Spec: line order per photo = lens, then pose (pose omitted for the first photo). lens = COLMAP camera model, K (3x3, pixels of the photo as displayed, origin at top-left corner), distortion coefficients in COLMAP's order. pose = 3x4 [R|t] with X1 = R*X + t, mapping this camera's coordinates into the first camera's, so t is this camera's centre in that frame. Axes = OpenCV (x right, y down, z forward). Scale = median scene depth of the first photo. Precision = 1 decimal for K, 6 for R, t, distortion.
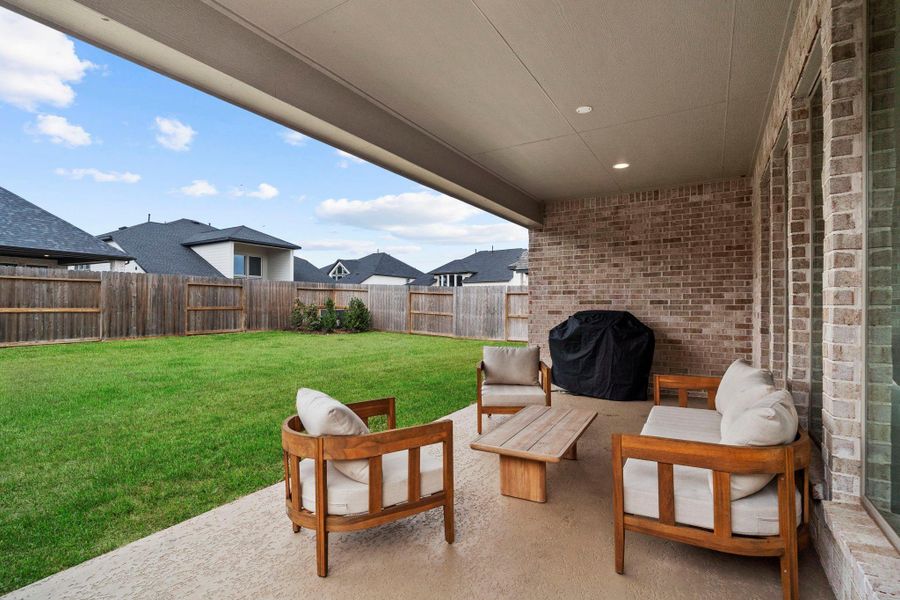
lens RADIAL K [[431.1, 0, 456.4], [0, 431.1, 299.4], [0, 0, 1]] dist [-0.000422, 0.000756]
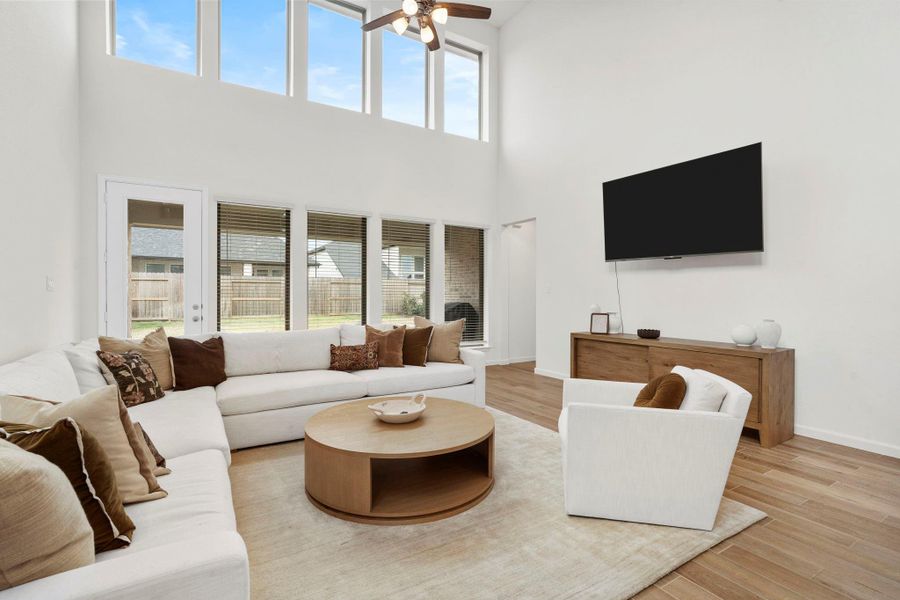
lens RADIAL K [[431.1, 0, 451.0], [0, 431.1, 300.5], [0, 0, 1]] dist [-0.000422, 0.000756]
pose [[0.887648, 0.004827, -0.460498, 1.003462], [0.009688, 0.999528, 0.029152, -0.025337], [0.460421, -0.030338, 0.887182, -0.397538]]
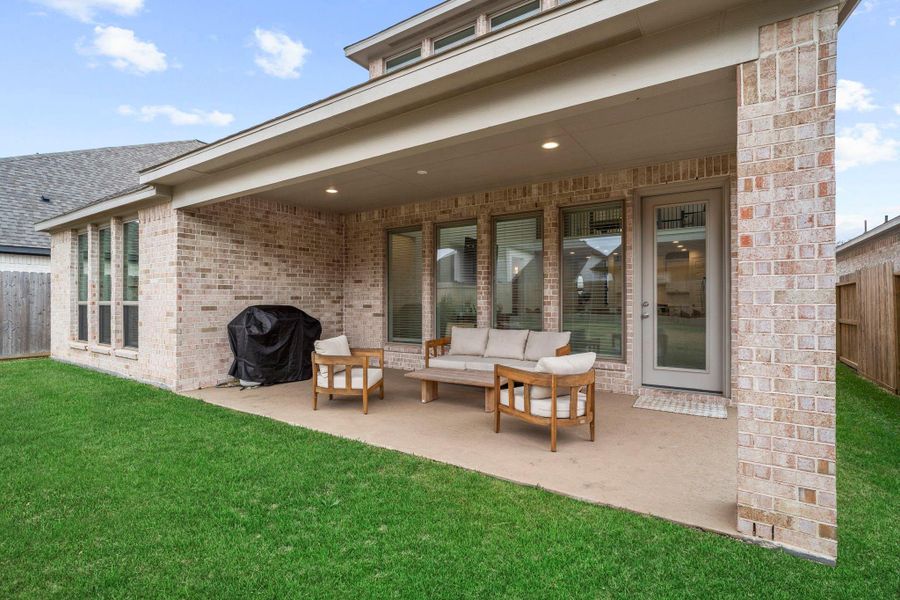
lens RADIAL K [[431.1, 0, 449.8], [0, 431.1, 296.2], [0, 0, 1]] dist [-0.000422, 0.000756]
pose [[0.044951, 0.002067, 0.998987, -0.710791], [-0.021643, 0.999765, -0.001095, -0.006198], [-0.998755, -0.021571, 0.044985, 0.476933]]
